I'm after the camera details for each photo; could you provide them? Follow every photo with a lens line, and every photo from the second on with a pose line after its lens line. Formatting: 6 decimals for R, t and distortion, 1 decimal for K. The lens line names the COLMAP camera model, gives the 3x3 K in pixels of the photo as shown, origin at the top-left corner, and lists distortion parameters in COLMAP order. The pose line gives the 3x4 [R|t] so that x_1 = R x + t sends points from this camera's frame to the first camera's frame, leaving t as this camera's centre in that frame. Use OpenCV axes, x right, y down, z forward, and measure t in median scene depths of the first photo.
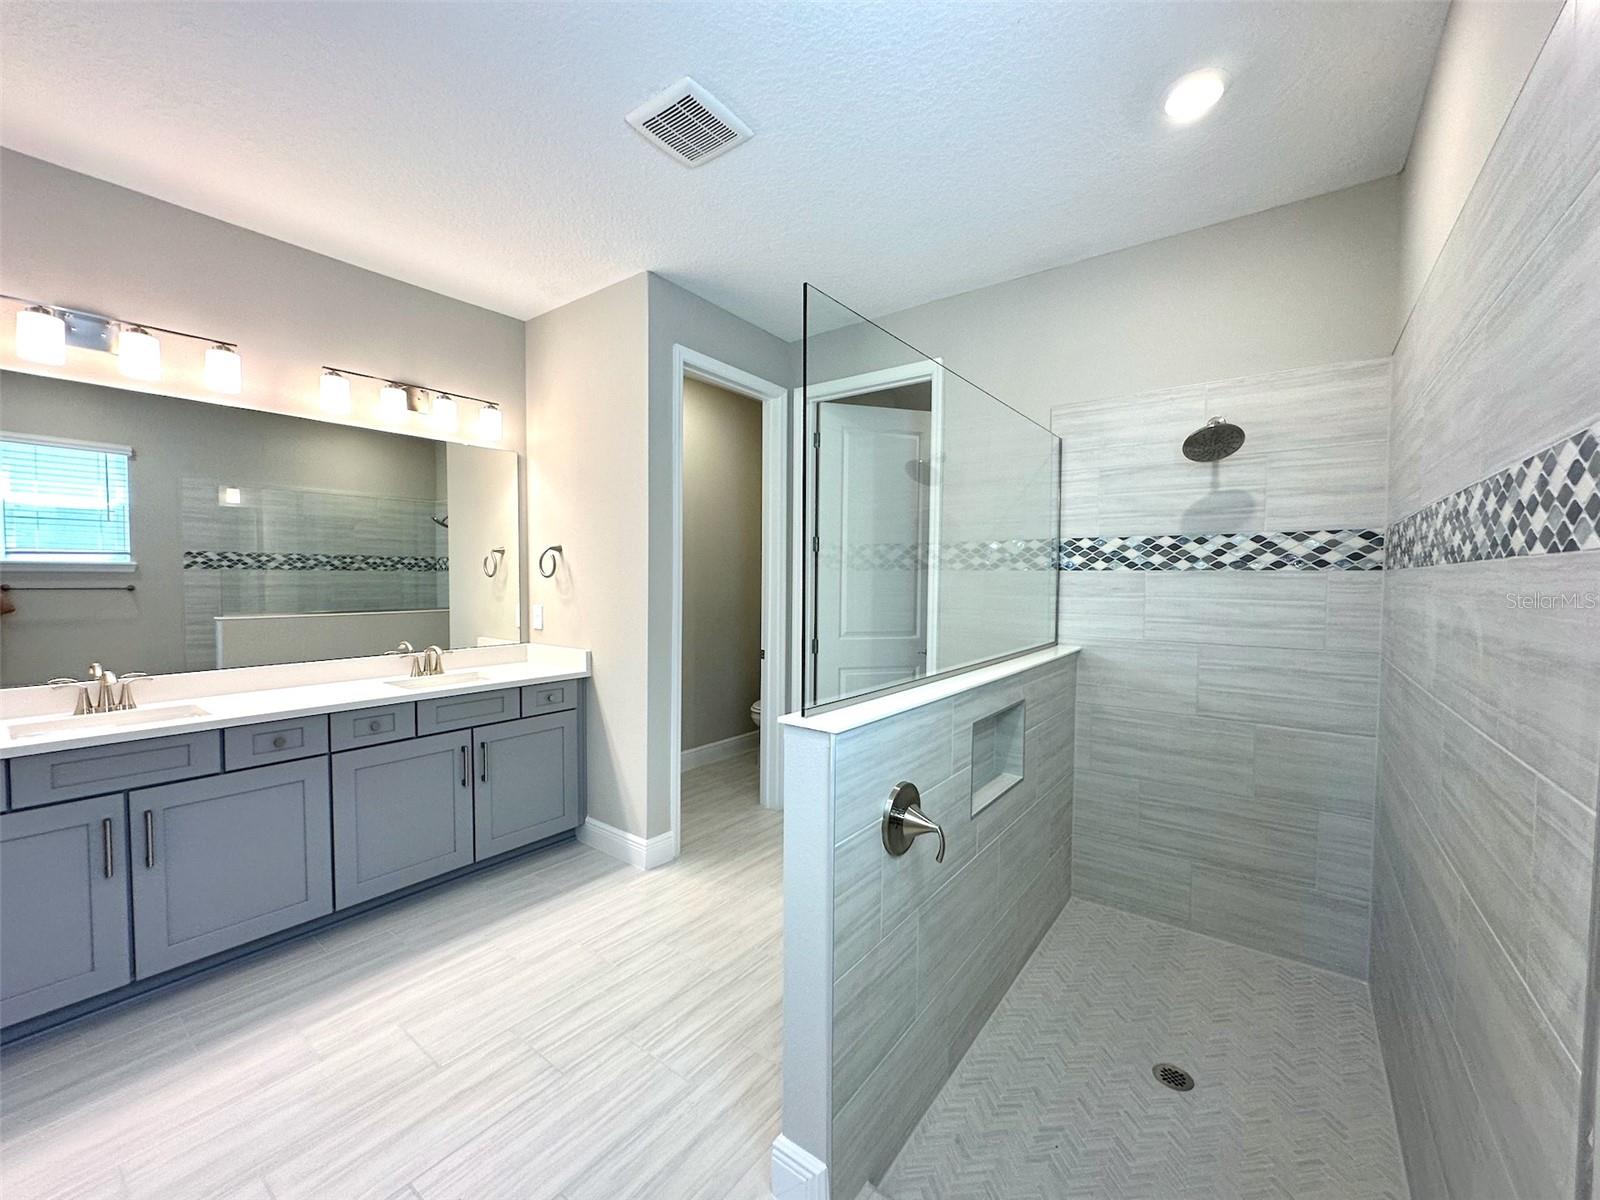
lens RADIAL K [[638.4, 0, 802.2], [0, 638.4, 602.2], [0, 0, 1]] dist [-0.001836, 0.000289]
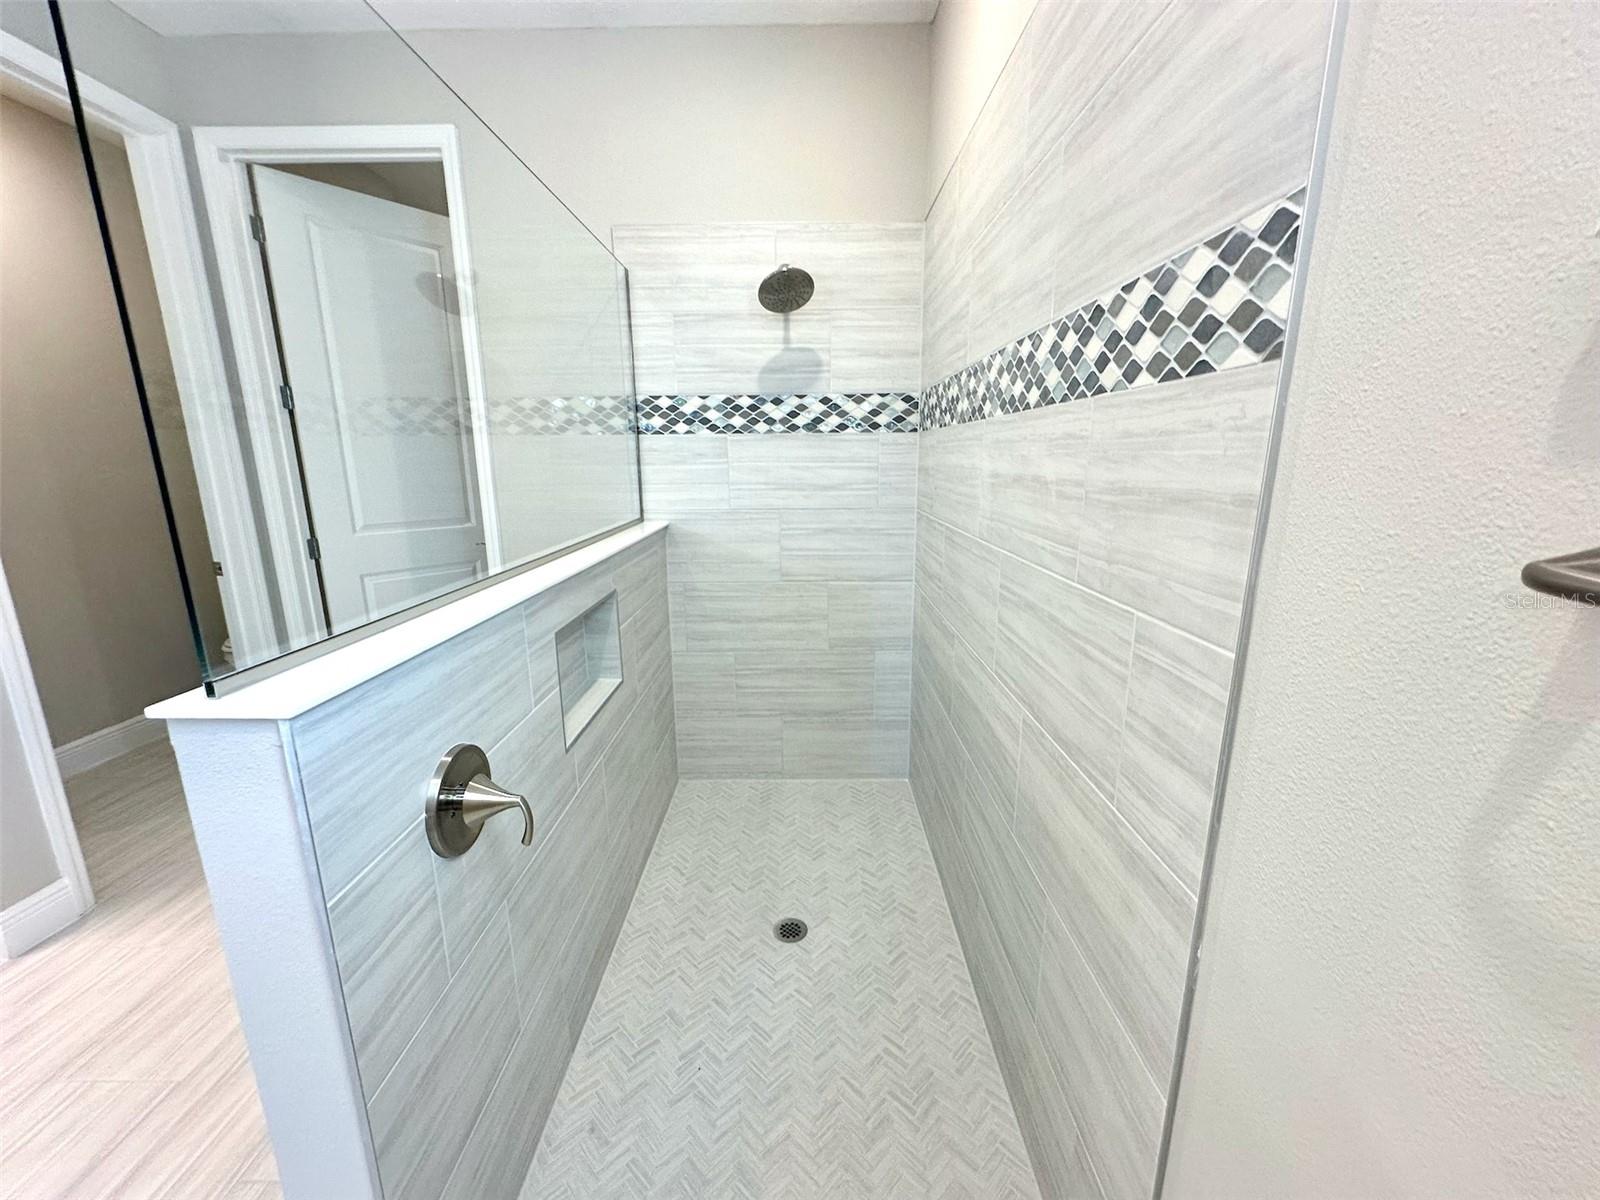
lens RADIAL K [[638.4, 0, 799.0], [0, 638.4, 601.1], [0, 0, 1]] dist [-0.001836, 0.000289]
pose [[0.802244, -0.145077, 0.579100, 0.055306], [0.036543, 0.980138, 0.194922, 0.013425], [-0.595876, -0.135213, 0.791611, 0.193012]]
